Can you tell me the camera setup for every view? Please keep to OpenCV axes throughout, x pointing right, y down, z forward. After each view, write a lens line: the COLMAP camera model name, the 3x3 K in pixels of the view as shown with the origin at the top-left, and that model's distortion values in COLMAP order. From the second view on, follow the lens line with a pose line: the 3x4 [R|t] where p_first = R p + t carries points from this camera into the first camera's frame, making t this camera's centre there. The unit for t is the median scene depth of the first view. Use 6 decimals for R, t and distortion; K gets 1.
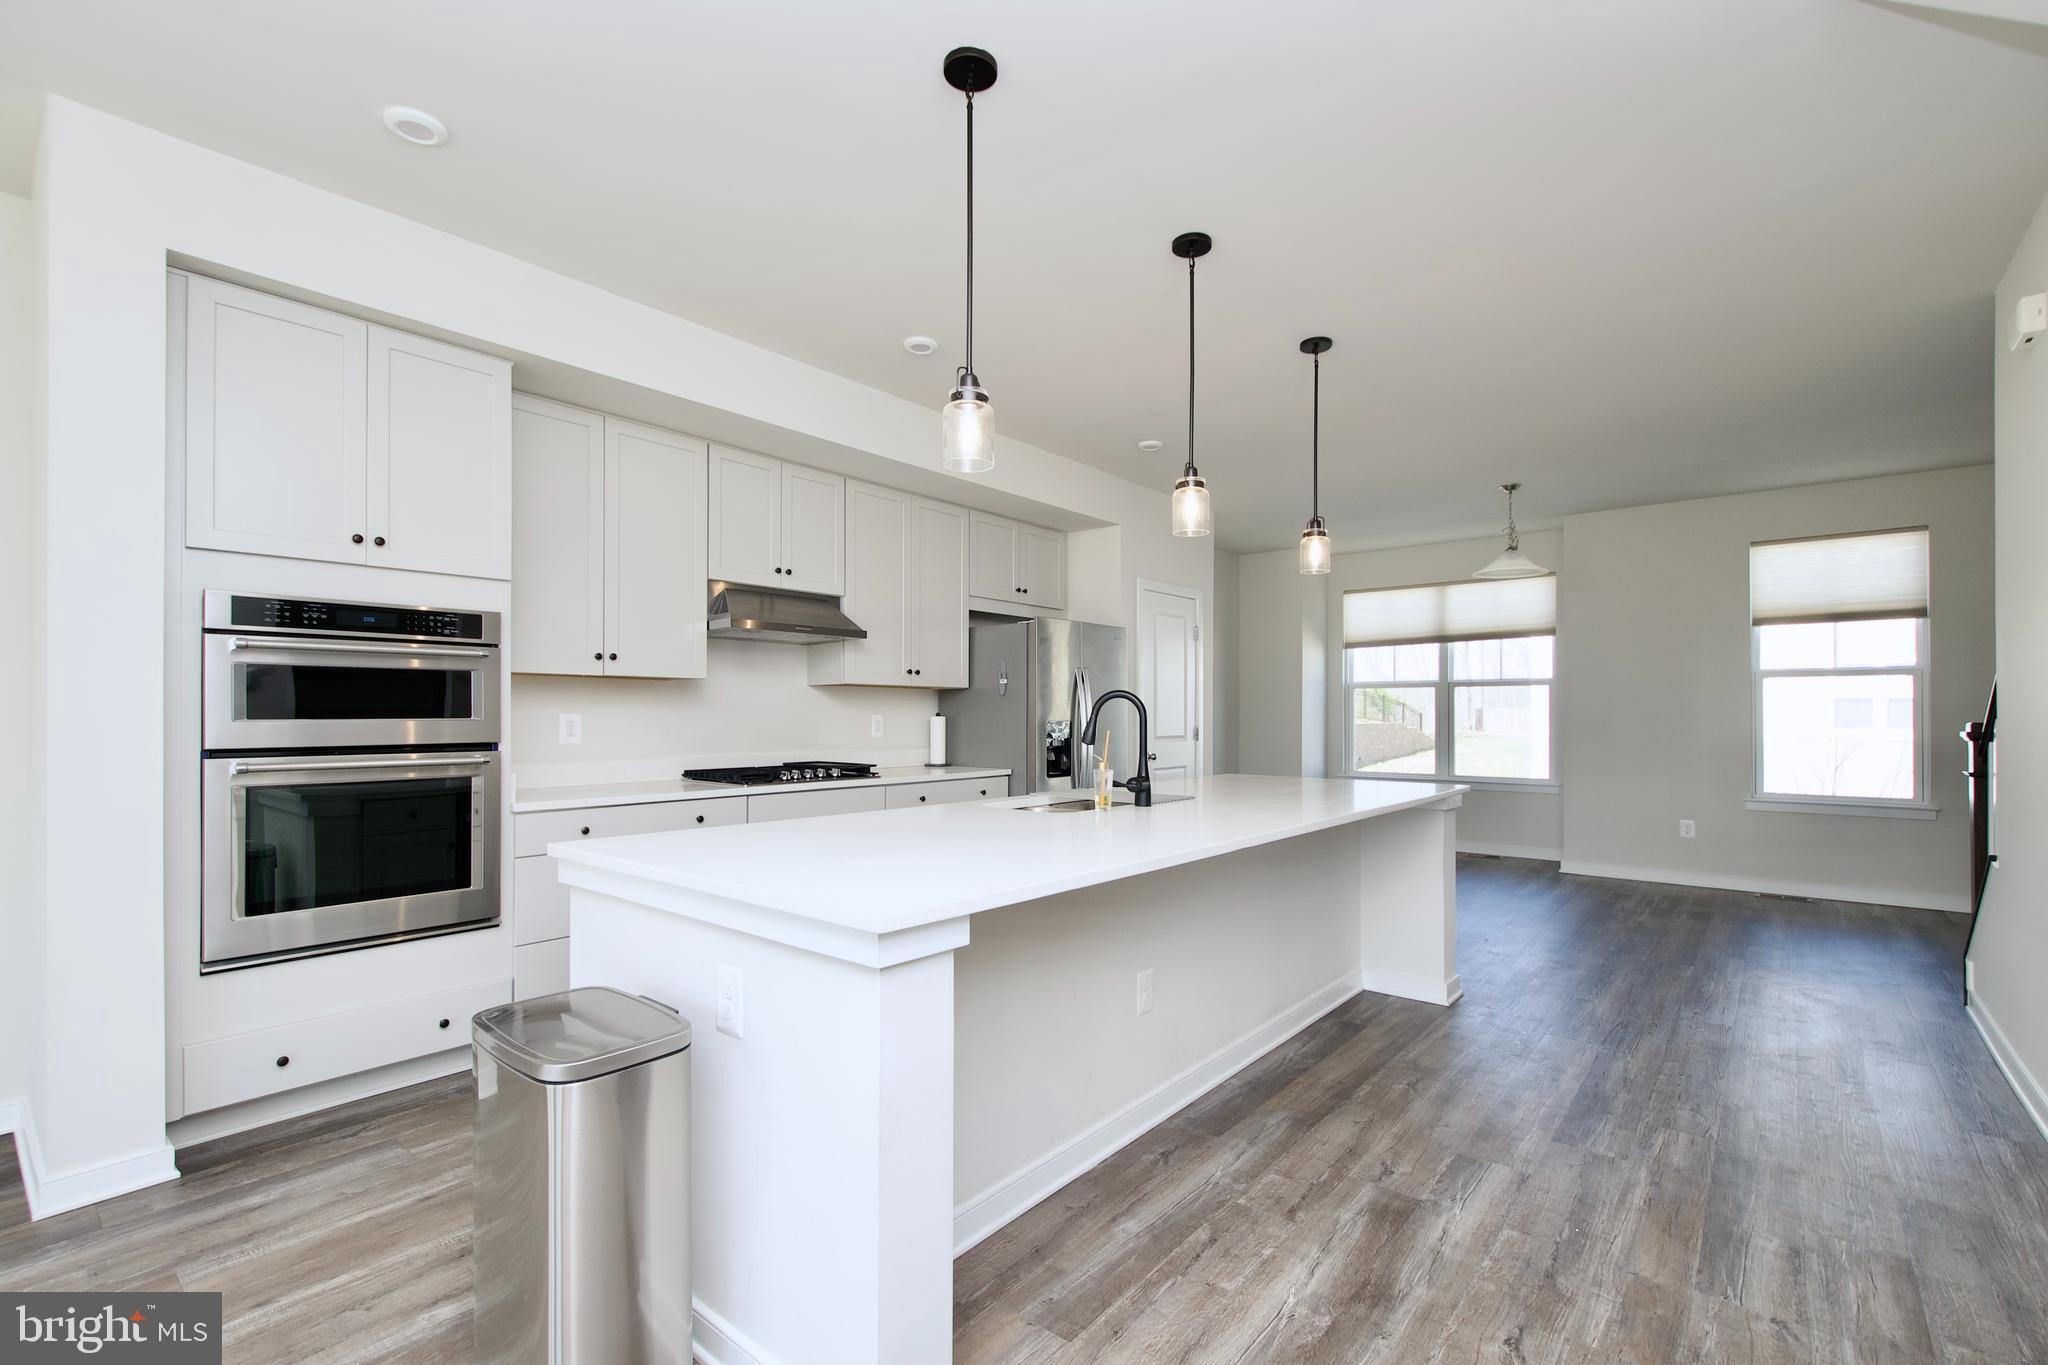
lens RADIAL K [[899.3, 0, 1035.9], [0, 899.3, 718.5], [0, 0, 1]] dist [0.008246, -0.007138]
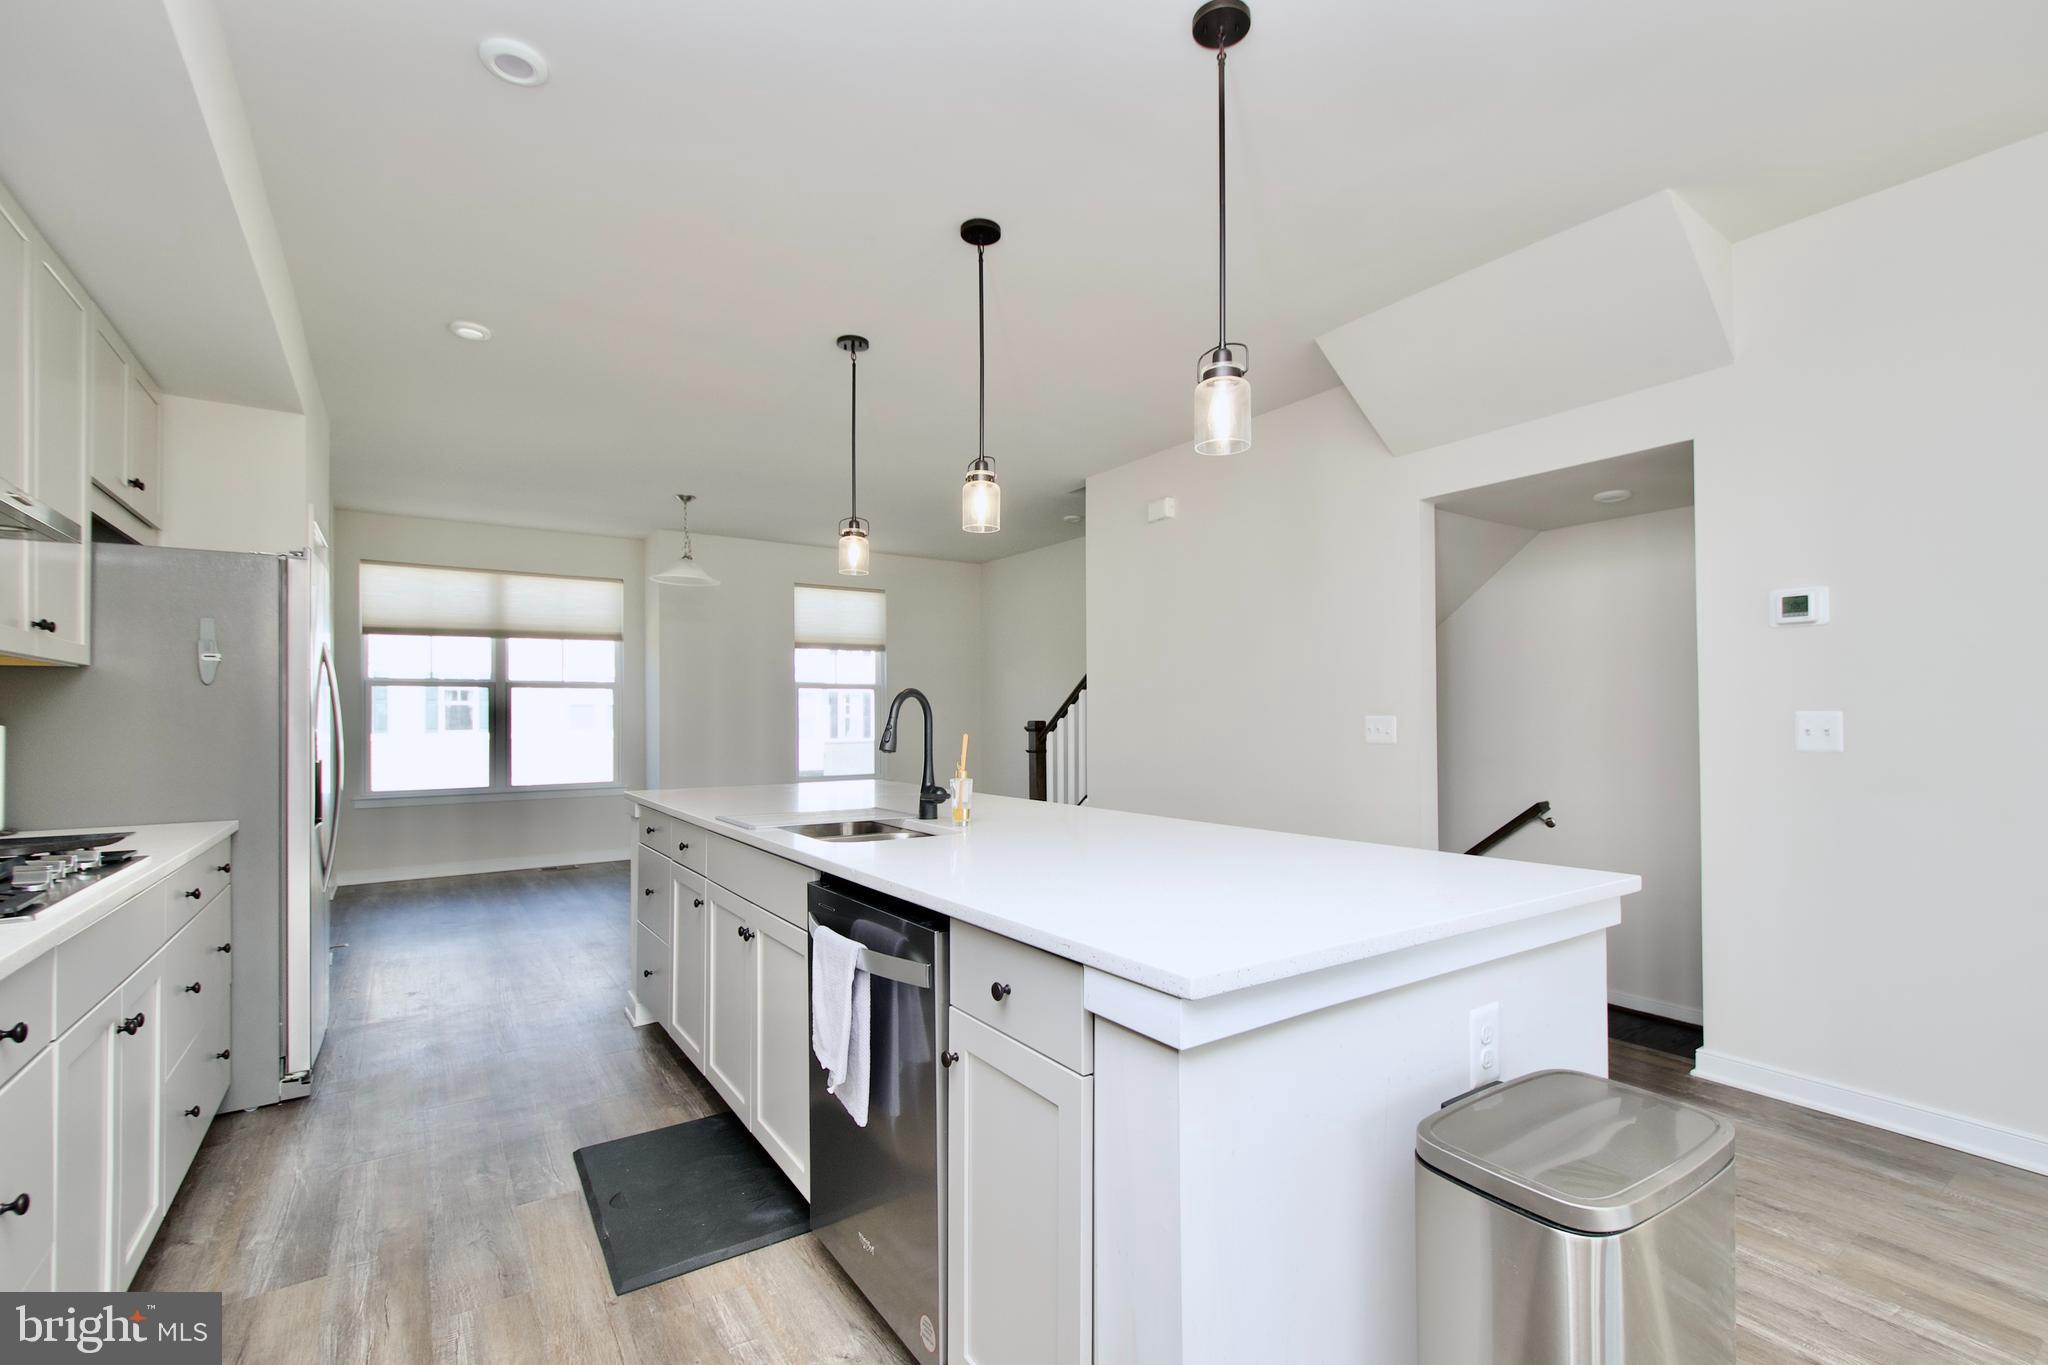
lens RADIAL K [[899.3, 0, 1036.4], [0, 899.3, 702.9], [0, 0, 1]] dist [0.008246, -0.007138]
pose [[0.271822, 0.012991, 0.962260, -0.444389], [0.007010, 0.999856, -0.015479, -0.002371], [-0.962322, 0.010953, 0.271691, 0.414438]]
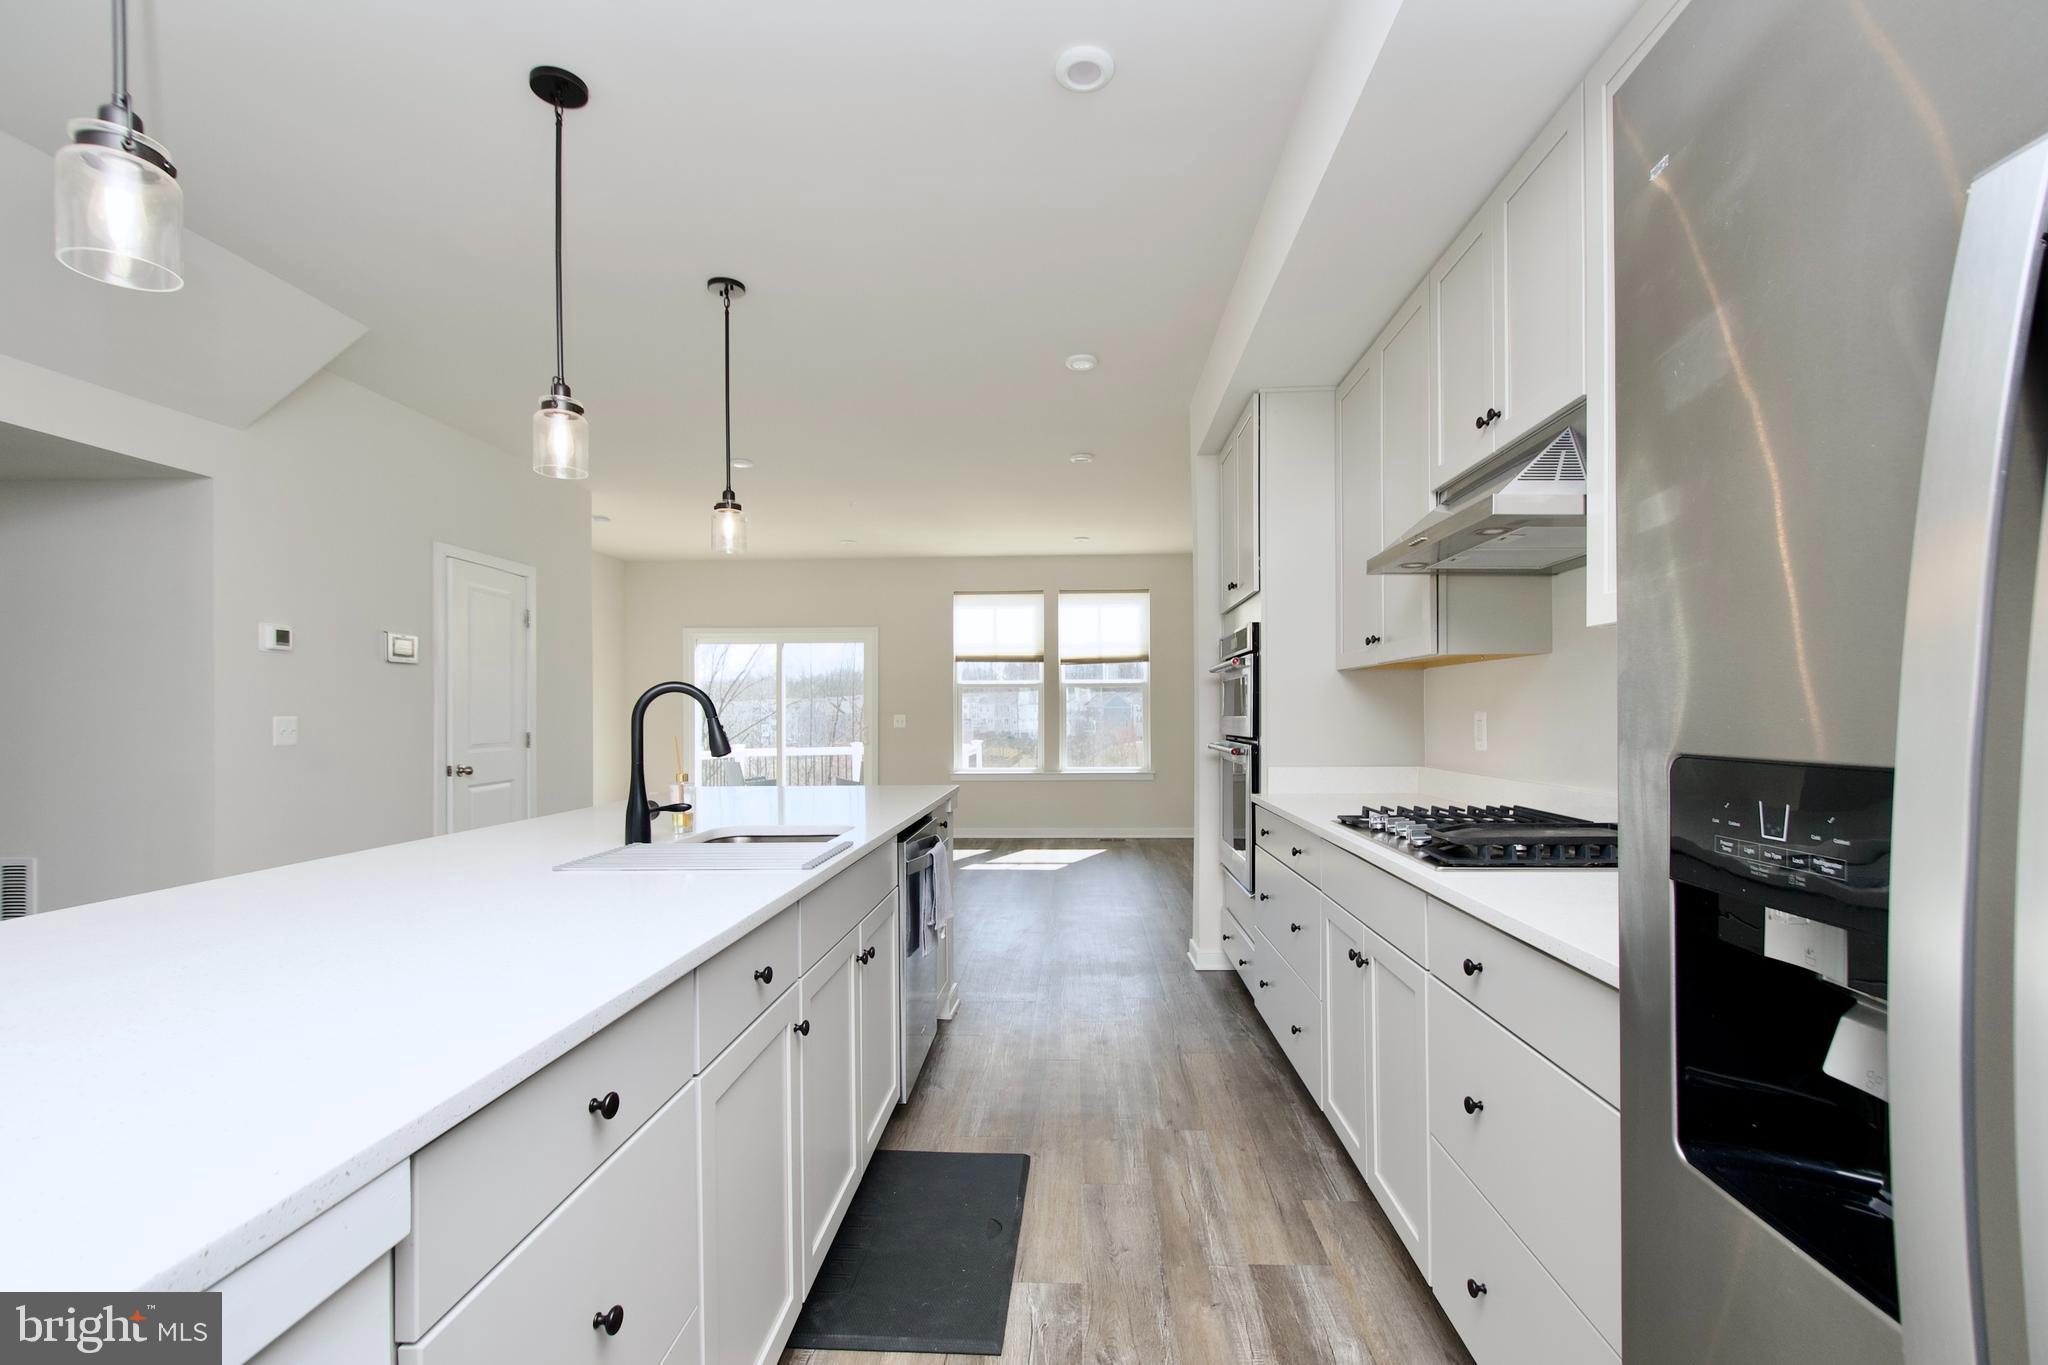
lens RADIAL K [[899.3, 0, 1042.0], [0, 899.3, 708.6], [0, 0, 1]] dist [0.008246, -0.007138]
pose [[-0.795726, 0.000194, -0.605657, 0.186200], [0.001908, 0.999996, -0.002187, -0.005904], [0.605654, -0.002896, -0.795723, 1.105701]]
